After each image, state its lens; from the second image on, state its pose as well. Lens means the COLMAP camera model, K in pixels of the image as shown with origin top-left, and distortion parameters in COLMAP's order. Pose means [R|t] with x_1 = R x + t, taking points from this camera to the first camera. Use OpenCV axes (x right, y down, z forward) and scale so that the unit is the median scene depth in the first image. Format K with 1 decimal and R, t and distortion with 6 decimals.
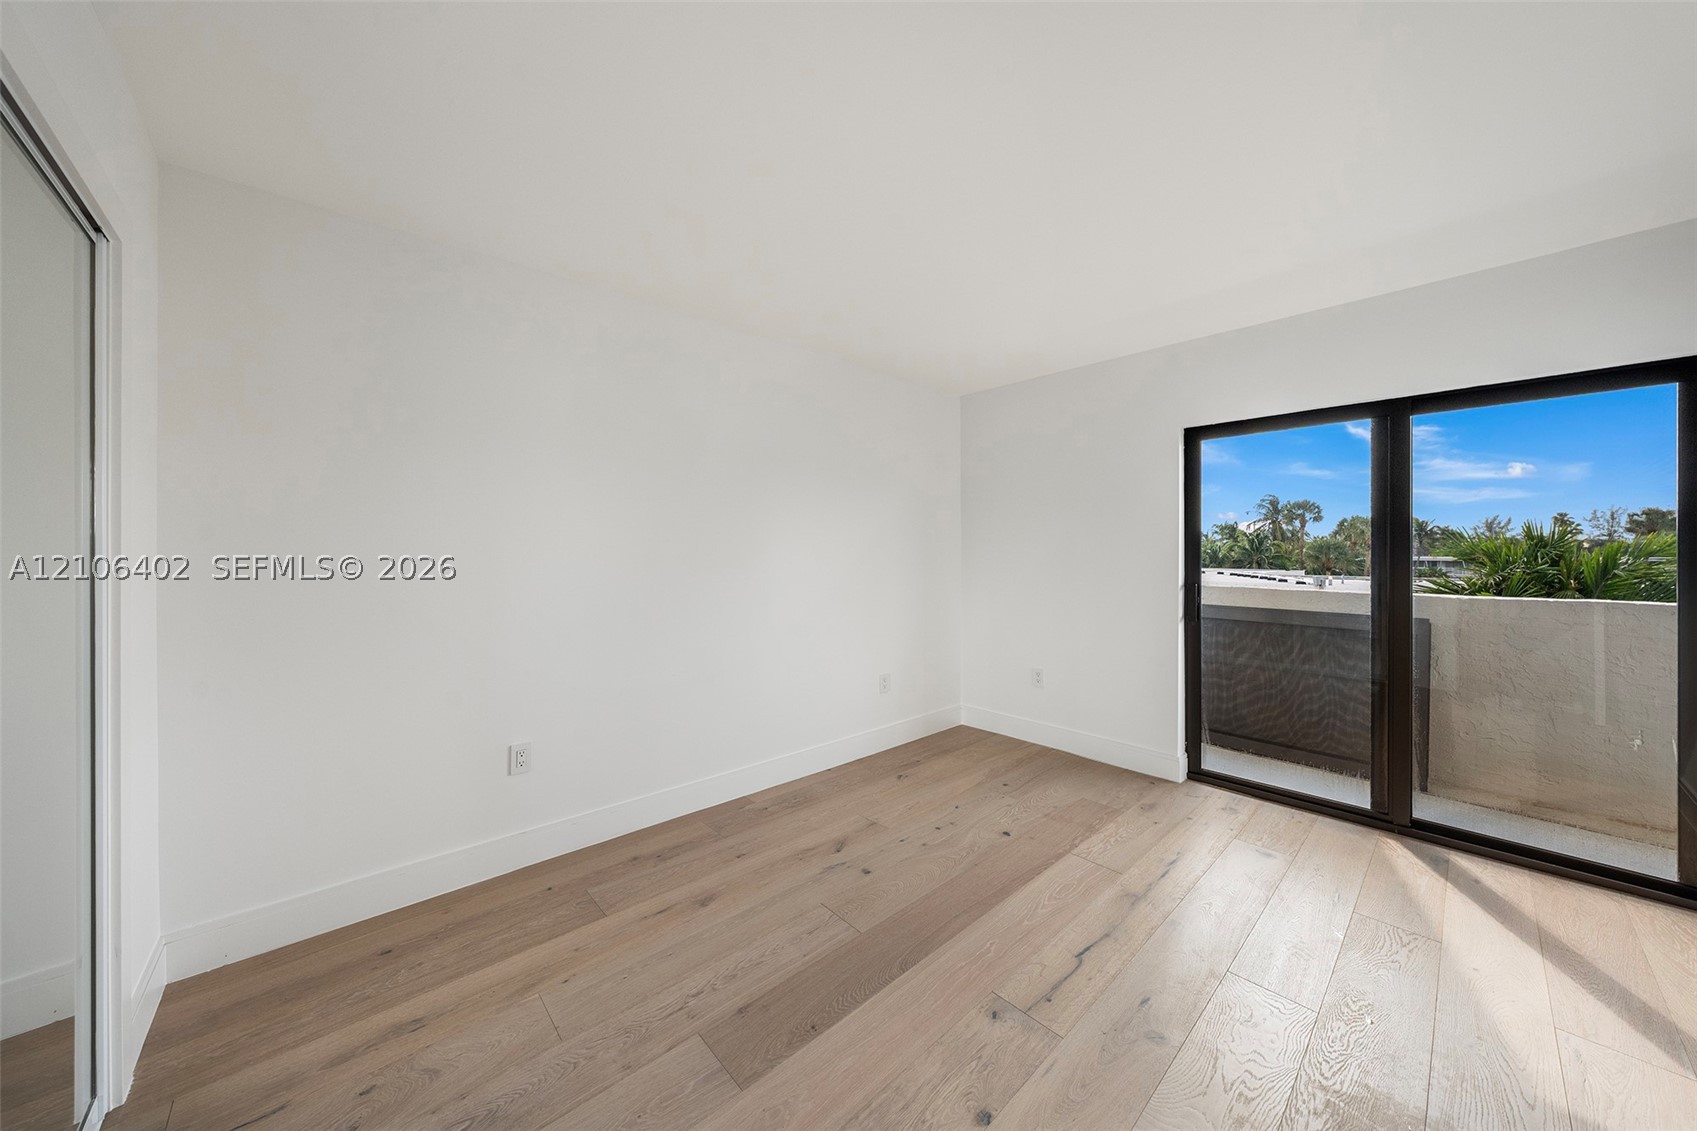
lens RADIAL K [[576.4, 0, 845.1], [0, 576.4, 555.4], [0, 0, 1]] dist [-0.000292, -0.000207]
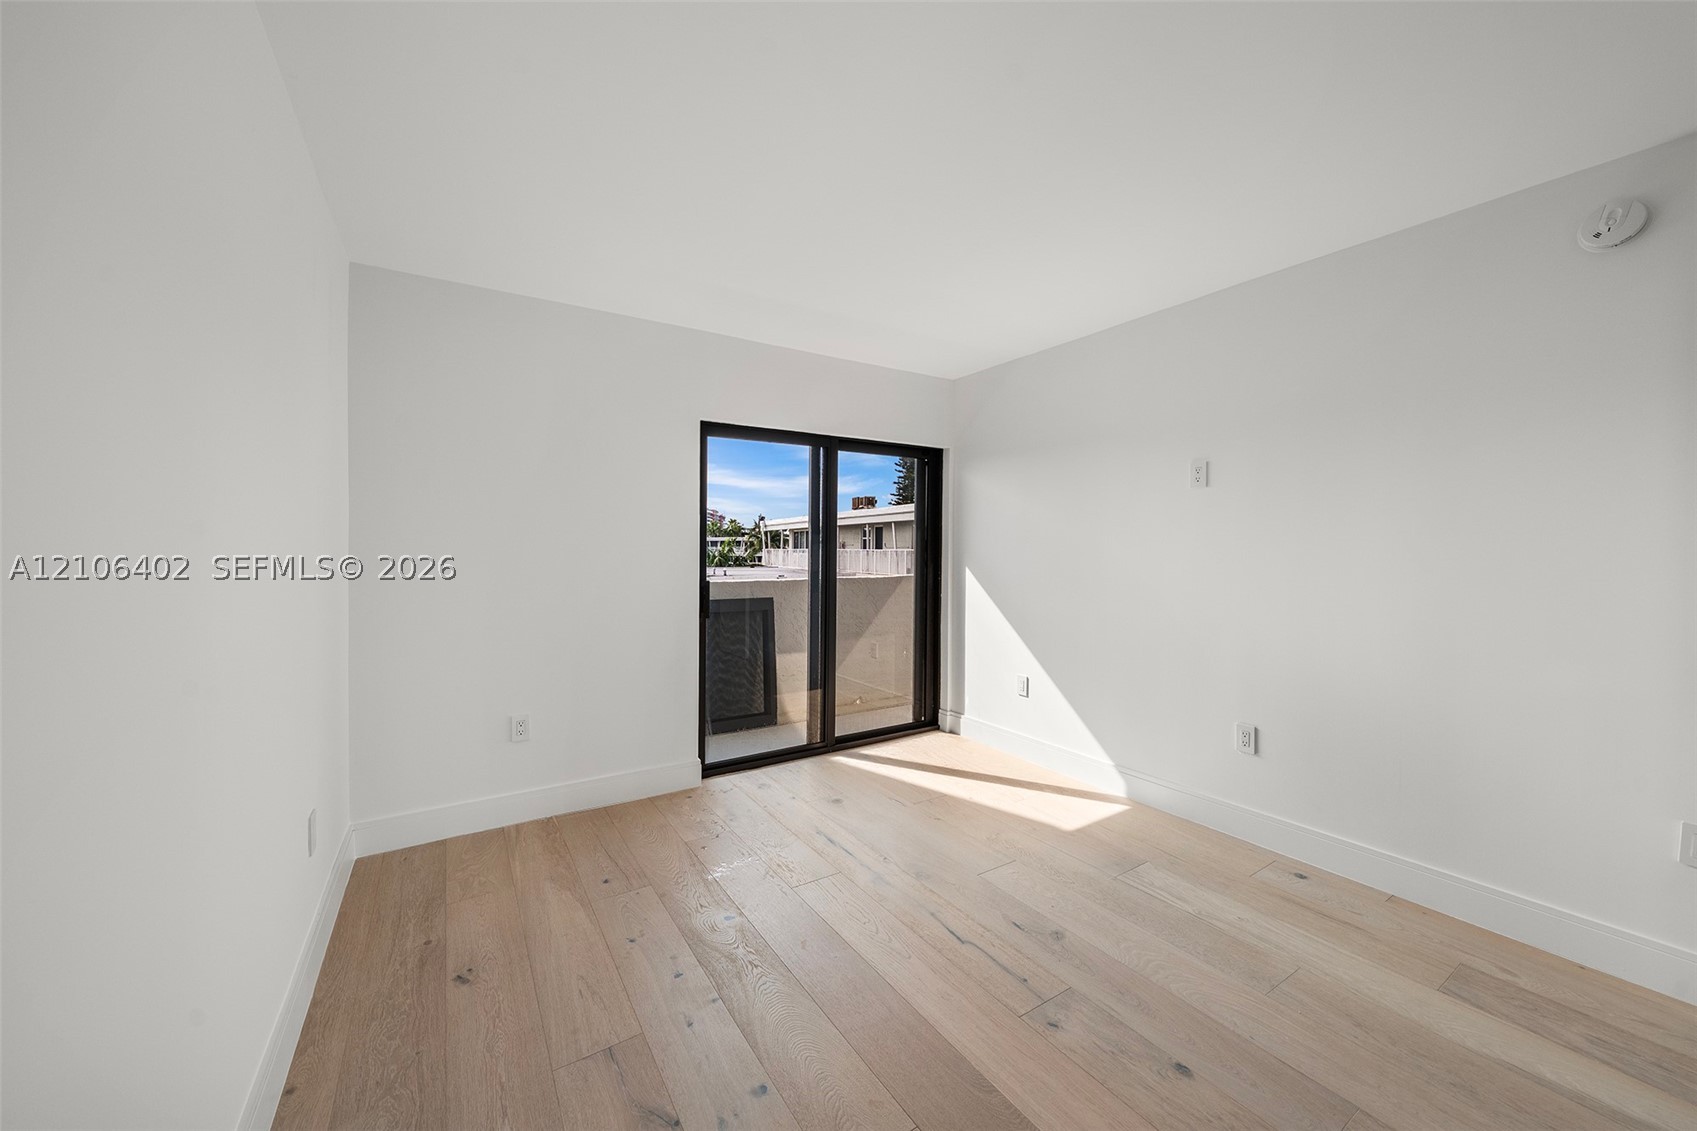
lens RADIAL K [[625.9, 0, 849.0], [0, 625.9, 550.6], [0, 0, 1]] dist [-0.000934, 0.000074]
pose [[0.164627, -0.004435, 0.986346, -0.494802], [0.006526, 0.999973, 0.003407, -0.002668], [-0.986334, 0.005876, 0.164651, 0.692446]]
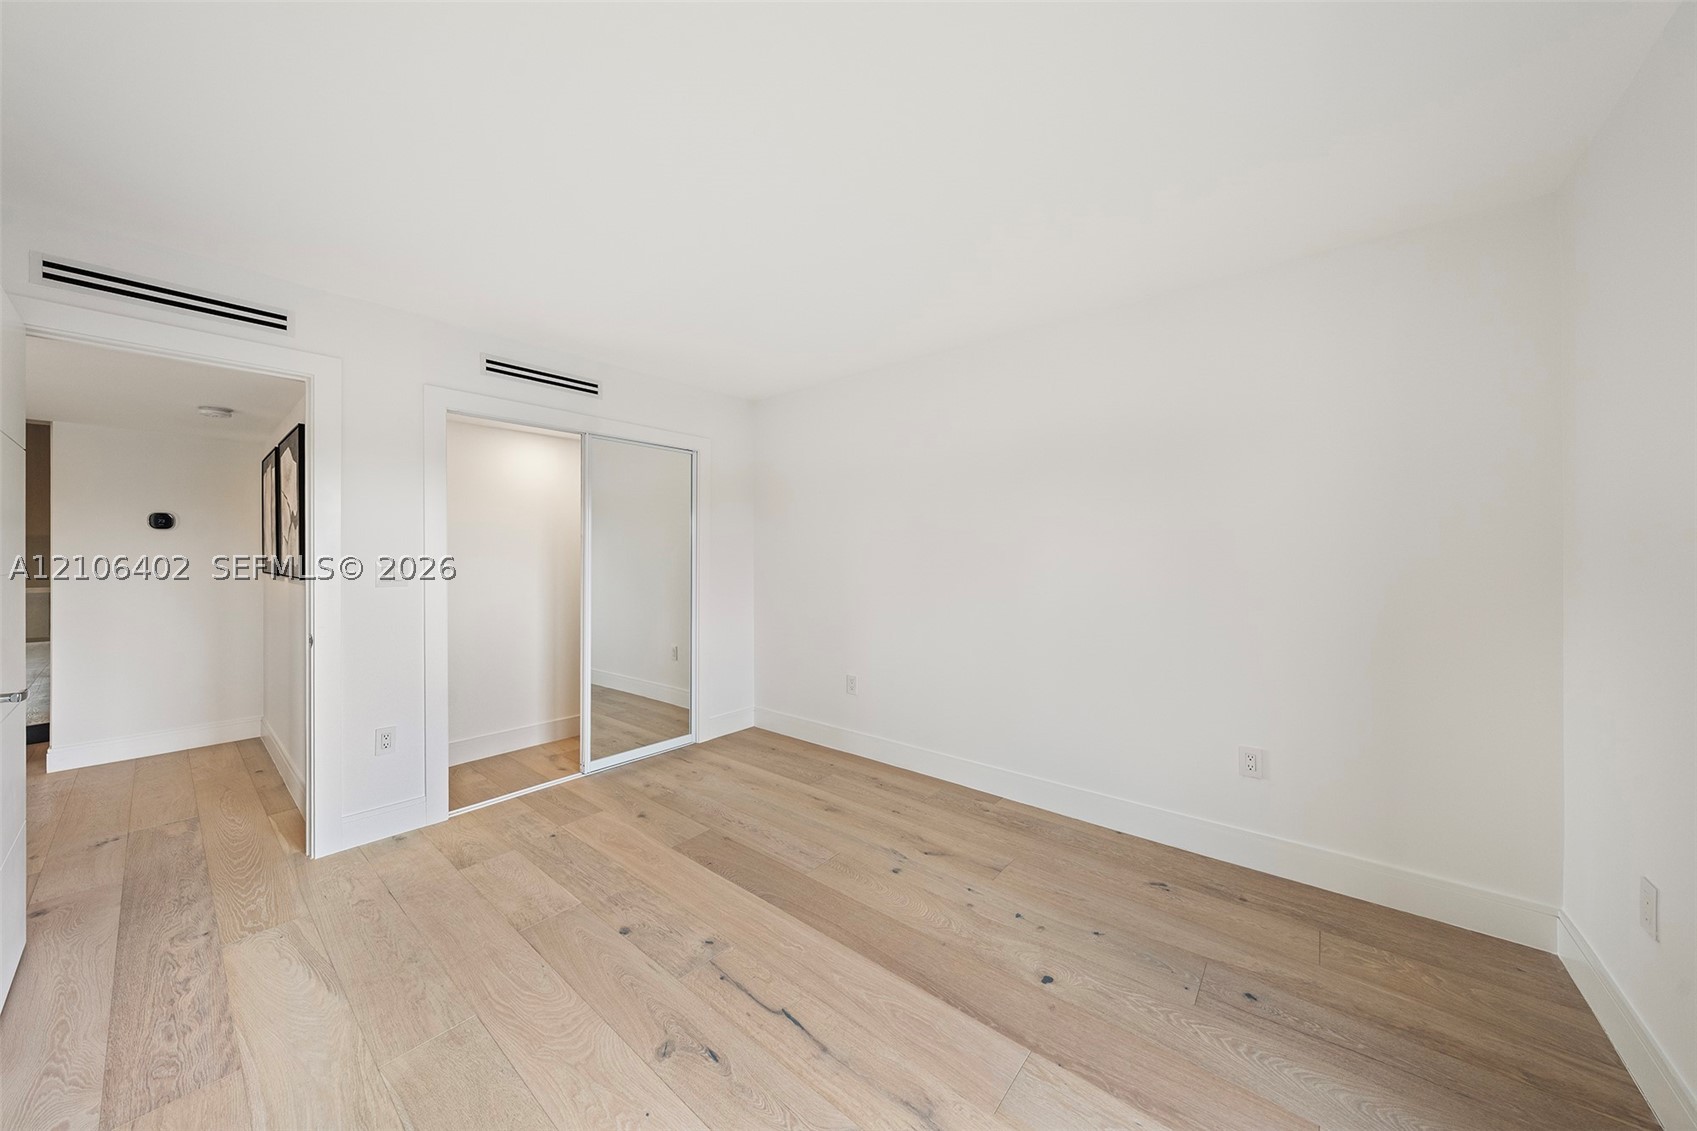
lens RADIAL K [[576.4, 0, 845.1], [0, 576.4, 555.4], [0, 0, 1]] dist [-0.000292, -0.000207]
pose [[0.141123, 0.000609, -0.989992, 0.886729], [-0.002970, 0.999996, 0.000192, -0.005408], [0.989988, 0.002913, 0.141124, 0.661386]]
